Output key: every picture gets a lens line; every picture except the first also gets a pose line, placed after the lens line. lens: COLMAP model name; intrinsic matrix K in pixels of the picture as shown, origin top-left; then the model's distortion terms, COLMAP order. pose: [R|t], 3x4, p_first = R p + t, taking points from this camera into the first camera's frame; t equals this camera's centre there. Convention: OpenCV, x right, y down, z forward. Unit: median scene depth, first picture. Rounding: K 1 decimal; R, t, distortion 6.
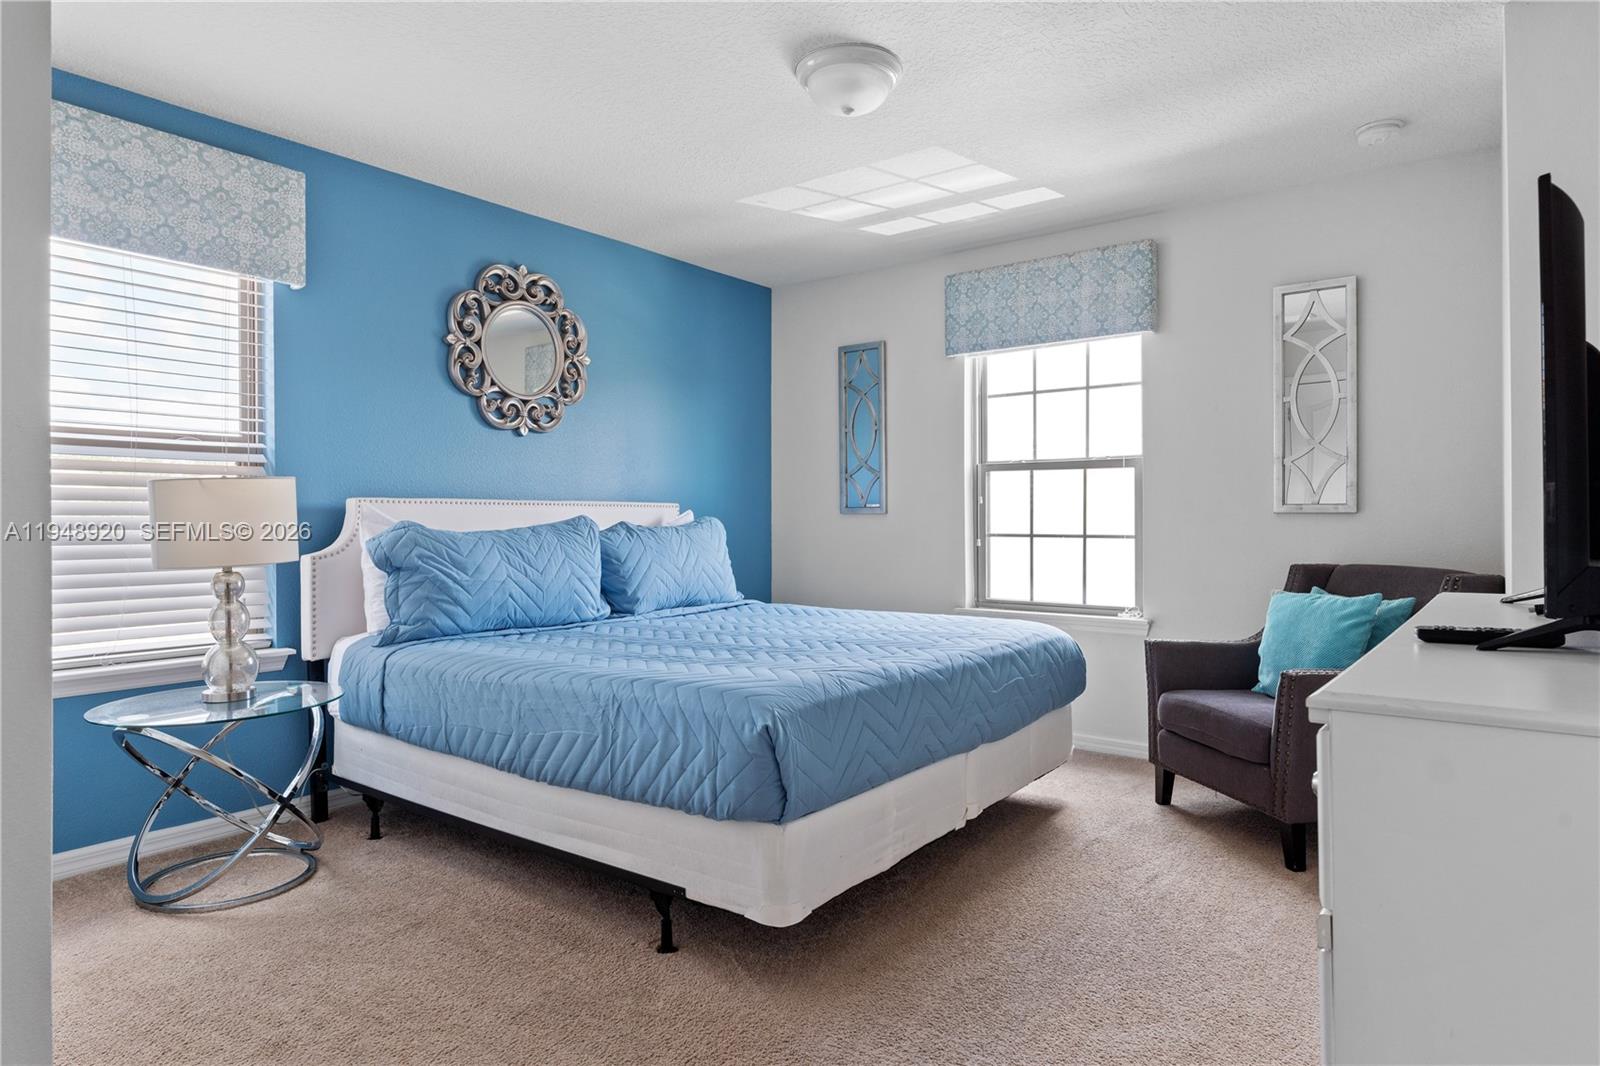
lens RADIAL K [[925.9, 0, 800.0], [0, 925.9, 533.0], [0, 0, 1]] dist [0.002948, 0.000071]
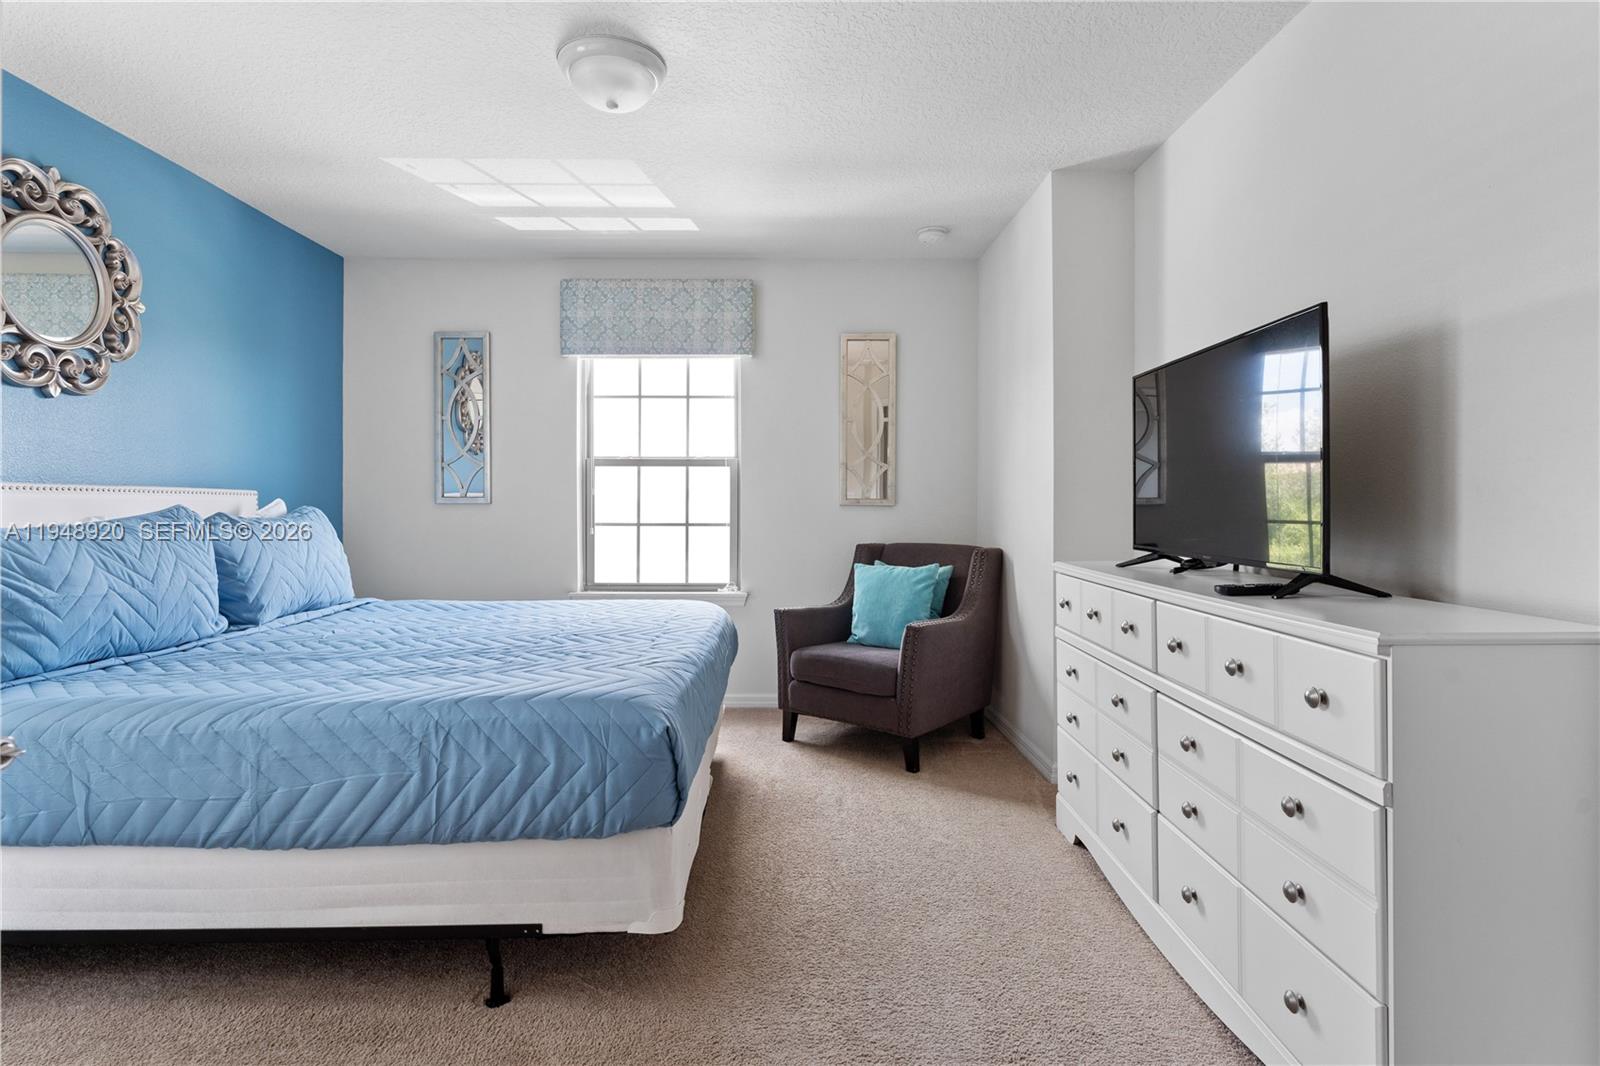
lens RADIAL K [[804.3, 0, 803.5], [0, 804.3, 518.7], [0, 0, 1]] dist [0.001335, -0.000975]
pose [[0.792649, -0.006384, 0.609645, -0.231621], [0.006850, 0.999975, 0.001565, -0.005013], [-0.609640, 0.002936, 0.792673, 0.131777]]
